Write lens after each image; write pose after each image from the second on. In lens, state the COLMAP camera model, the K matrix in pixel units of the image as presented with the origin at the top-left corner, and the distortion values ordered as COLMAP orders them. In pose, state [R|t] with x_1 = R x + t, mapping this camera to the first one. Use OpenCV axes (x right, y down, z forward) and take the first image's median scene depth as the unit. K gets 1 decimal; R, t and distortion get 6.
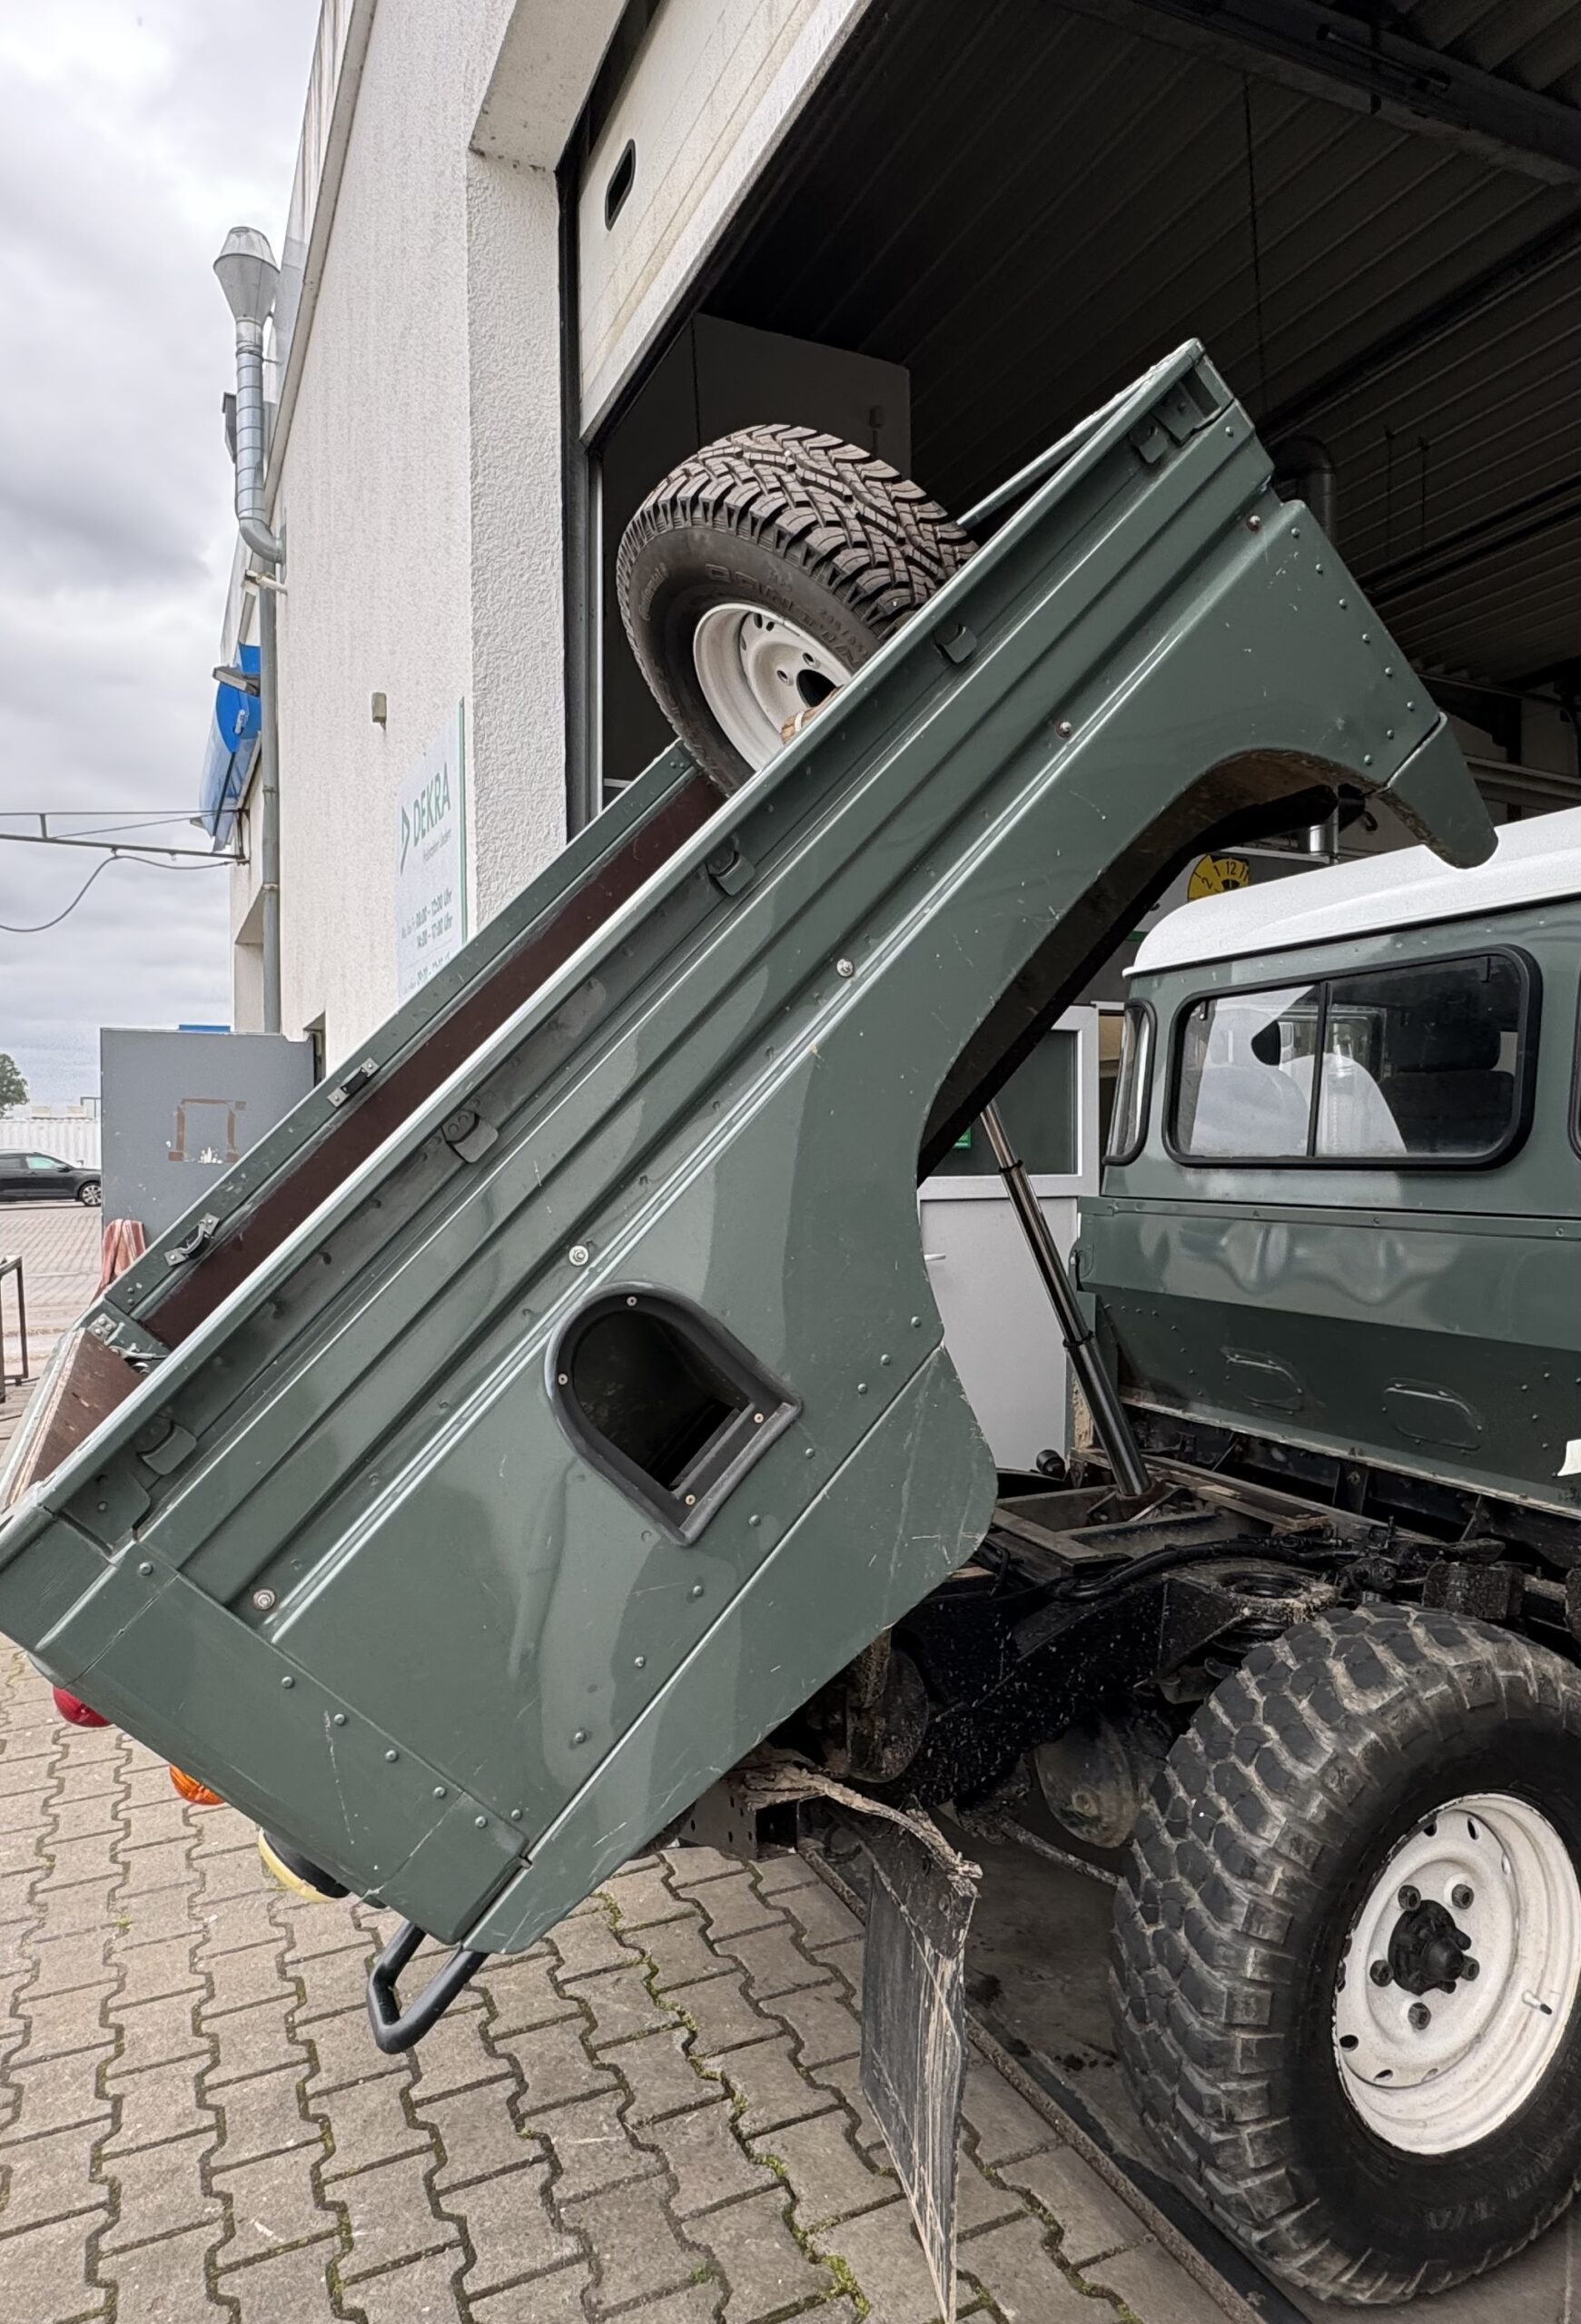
lens RADIAL K [[1311.1, 0, 790.5], [0, 1311.1, 1162.0], [0, 0, 1]] dist [0.004408, 0.001093]
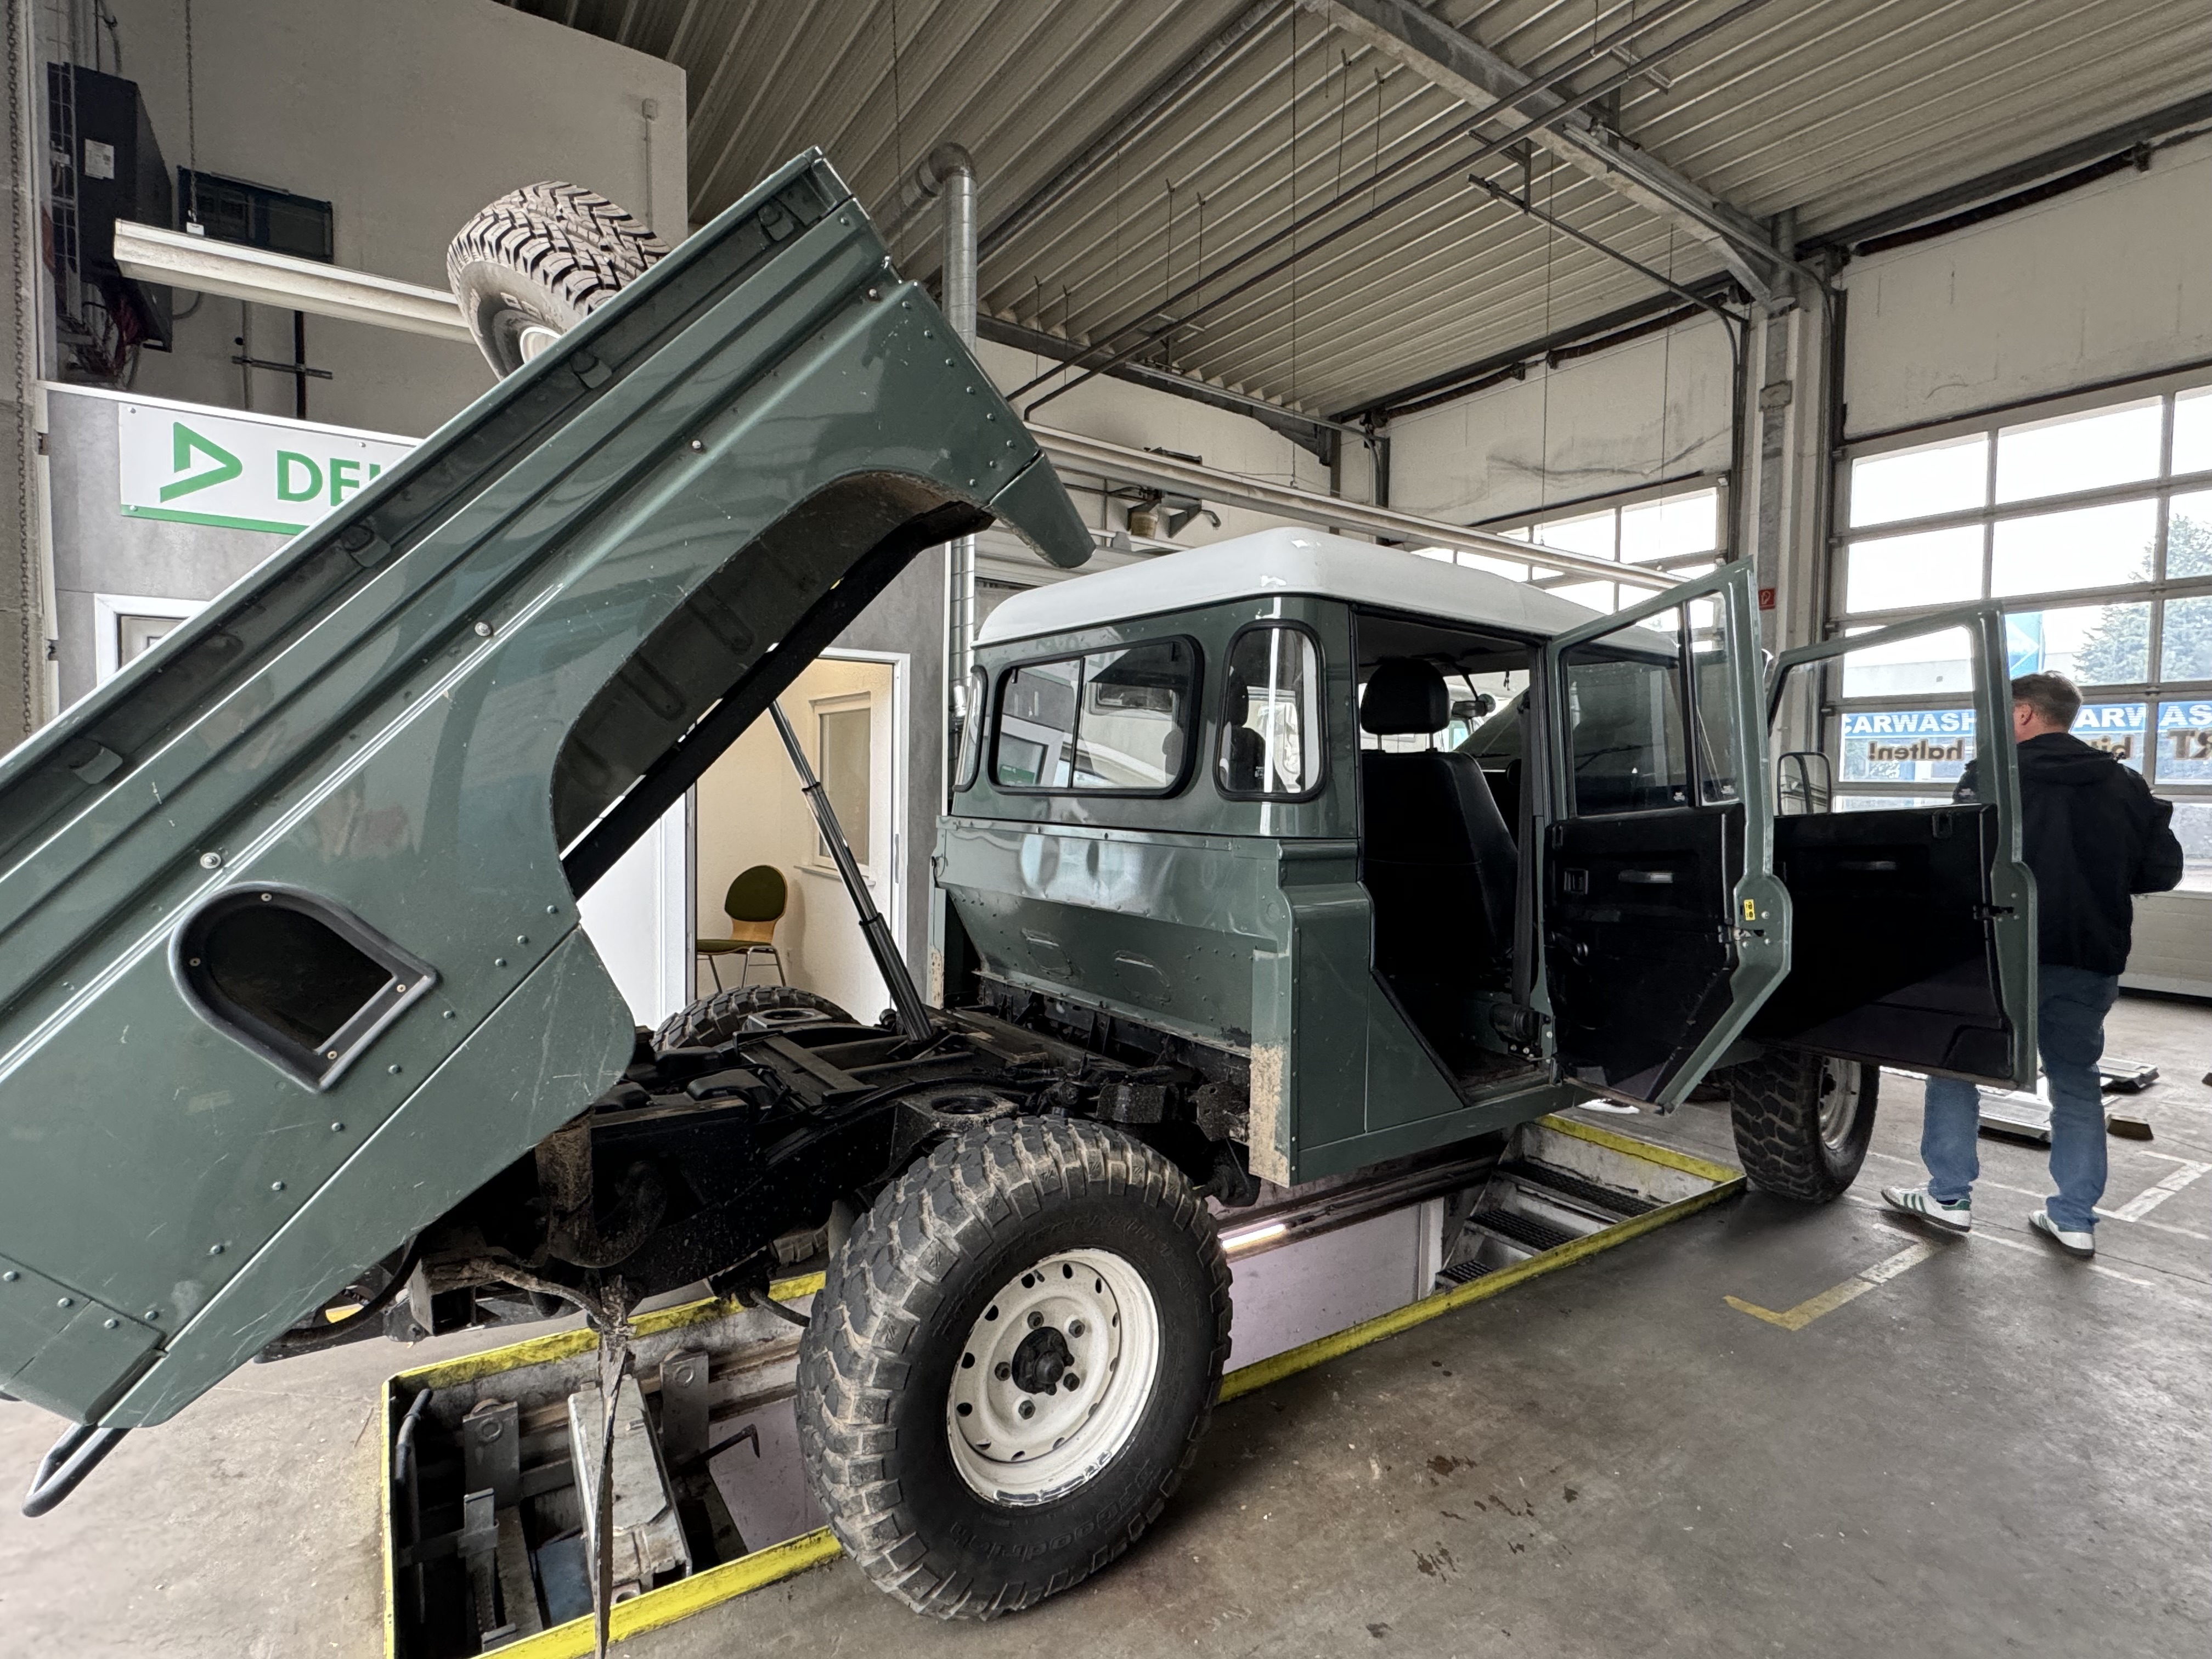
lens RADIAL K [[1077.3, 0, 1106.0], [0, 1077.3, 829.5], [0, 0, 1]] dist [-0.000753, 0.000235]
pose [[0.990331, -0.003348, 0.138688, 0.362825], [-0.002800, 0.999023, 0.044115, -0.005120], [-0.138700, -0.044077, 0.989353, -0.090164]]
